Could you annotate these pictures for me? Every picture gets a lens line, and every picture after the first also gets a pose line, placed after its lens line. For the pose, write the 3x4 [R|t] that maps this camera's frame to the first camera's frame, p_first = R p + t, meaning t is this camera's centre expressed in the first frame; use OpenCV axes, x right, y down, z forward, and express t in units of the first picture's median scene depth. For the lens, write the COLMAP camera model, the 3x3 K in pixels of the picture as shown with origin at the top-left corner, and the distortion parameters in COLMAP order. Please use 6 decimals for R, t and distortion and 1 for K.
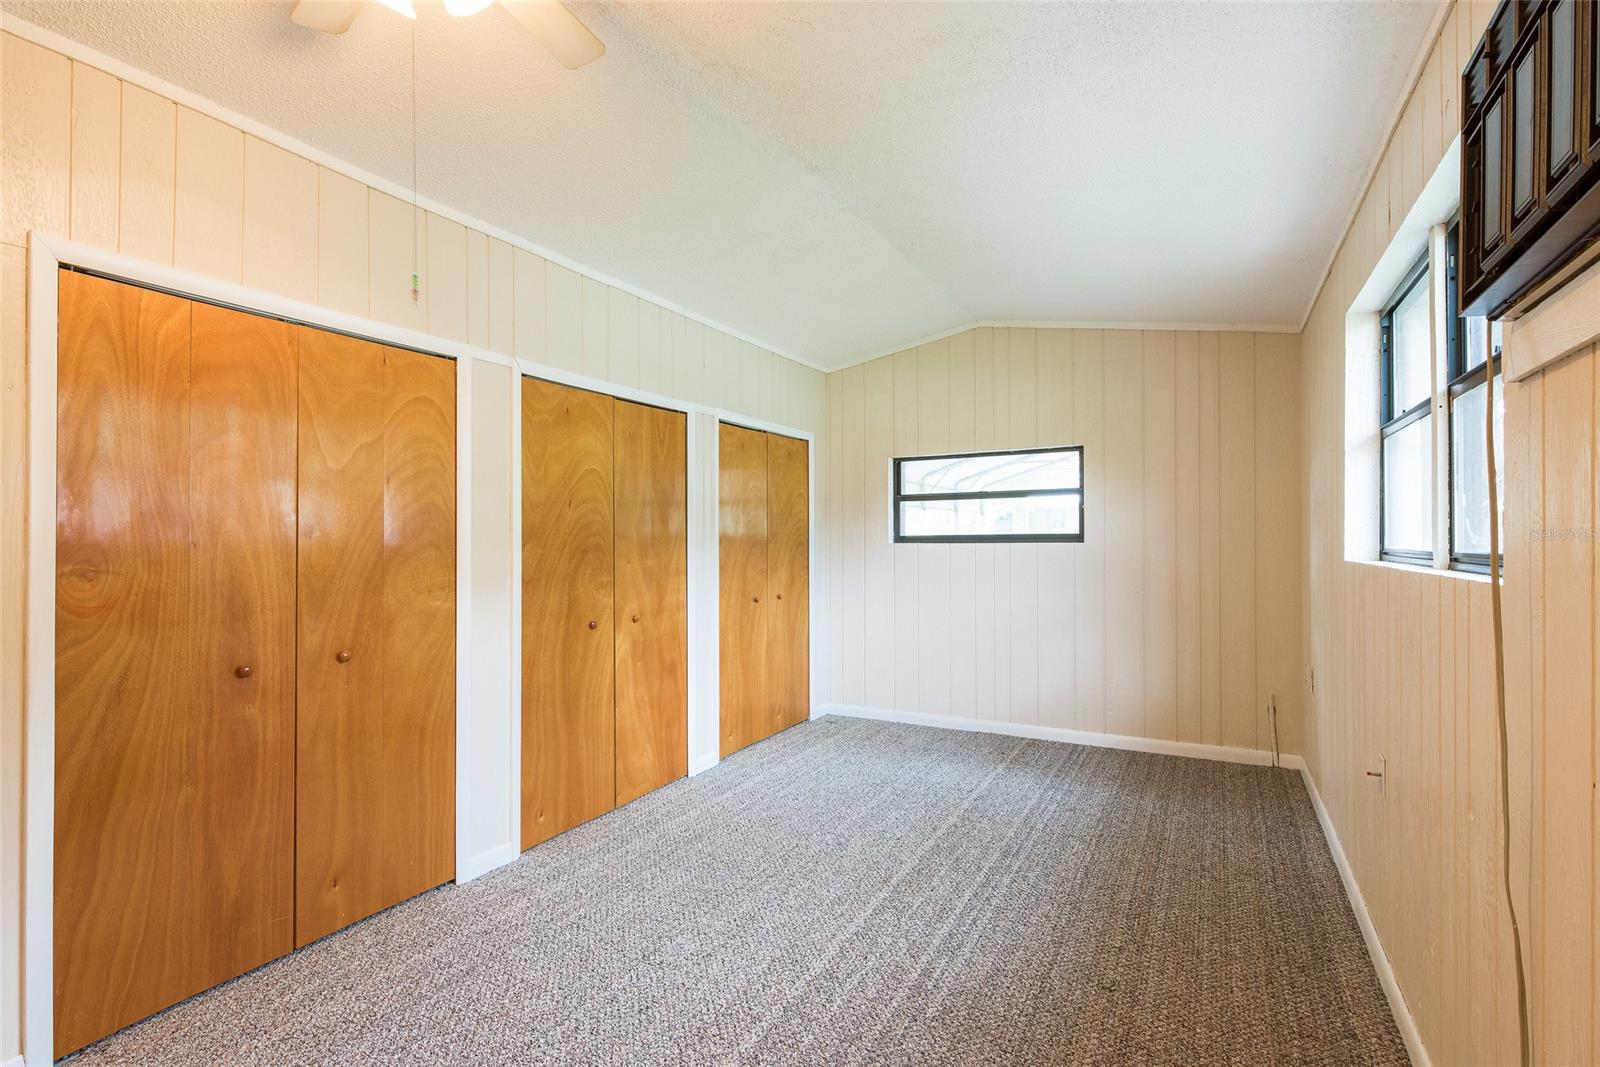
lens RADIAL K [[753.8, 0, 794.8], [0, 753.8, 533.8], [0, 0, 1]] dist [0.015025, -0.000048]
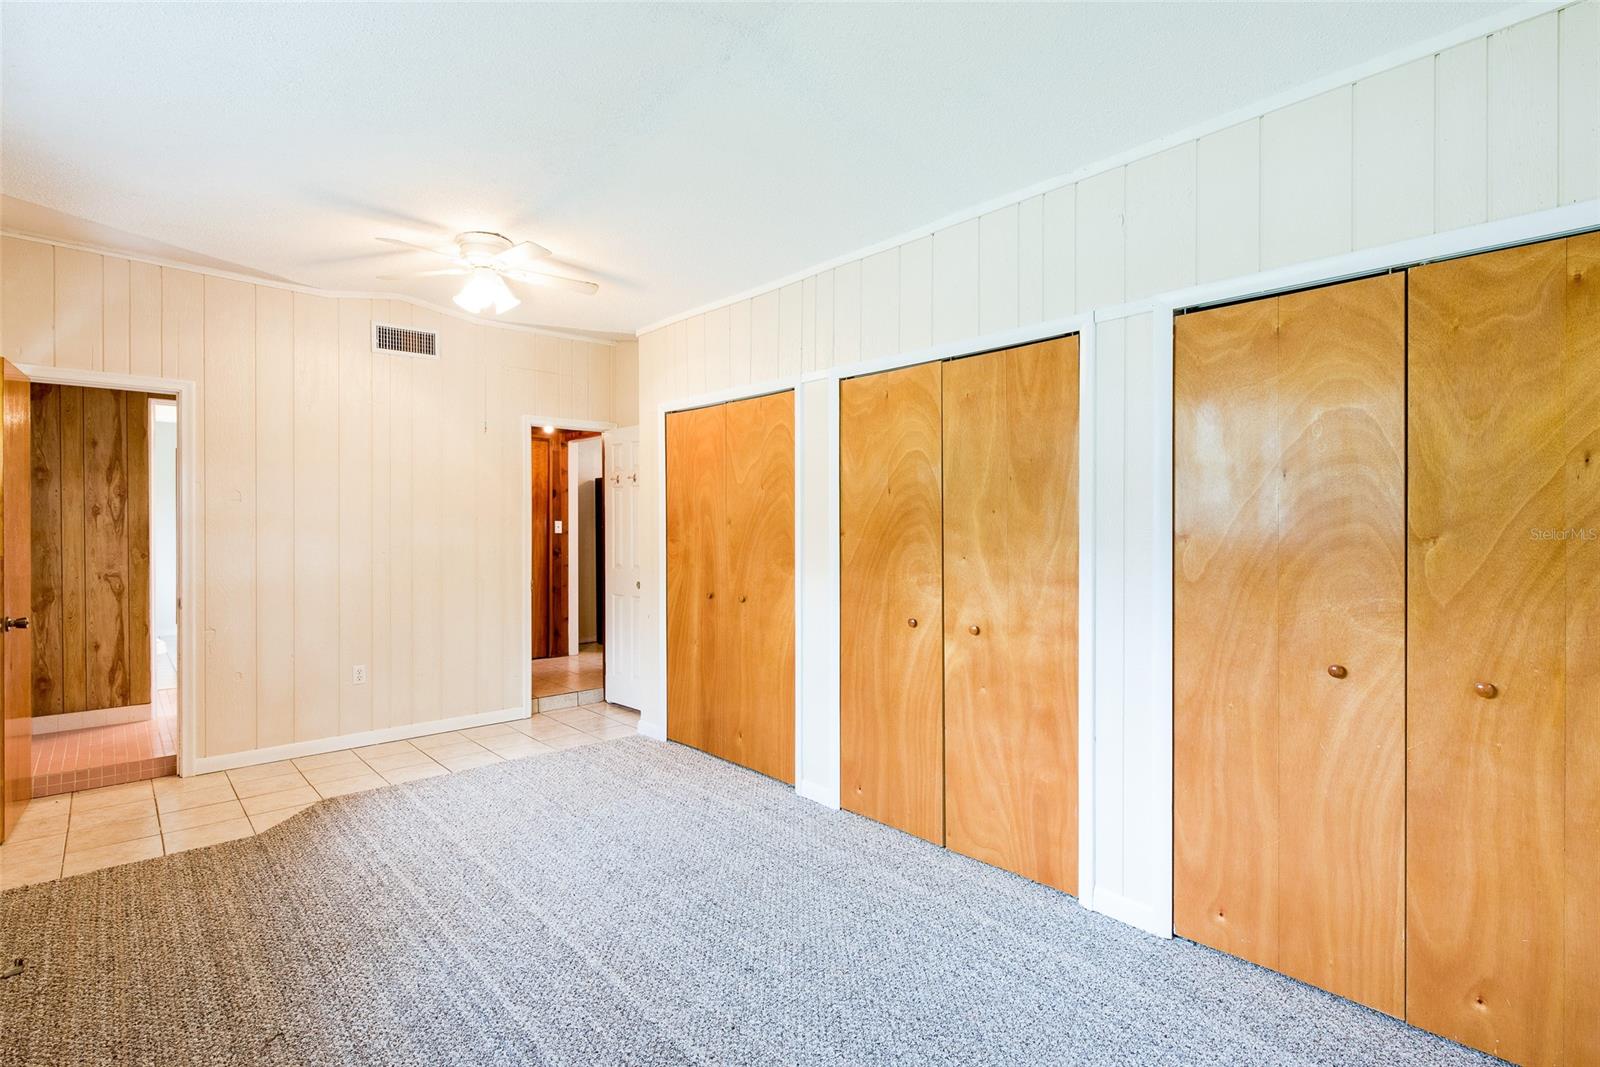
lens RADIAL K [[783.0, 0, 800.0], [0, 783.0, 533.5], [0, 0, 1]] dist [0.002156, -0.000385]
pose [[-0.336200, 0.014667, -0.941676, 0.611217], [0.005493, 0.999892, 0.013613, -0.000574], [0.941775, -0.000596, -0.336245, 1.092971]]
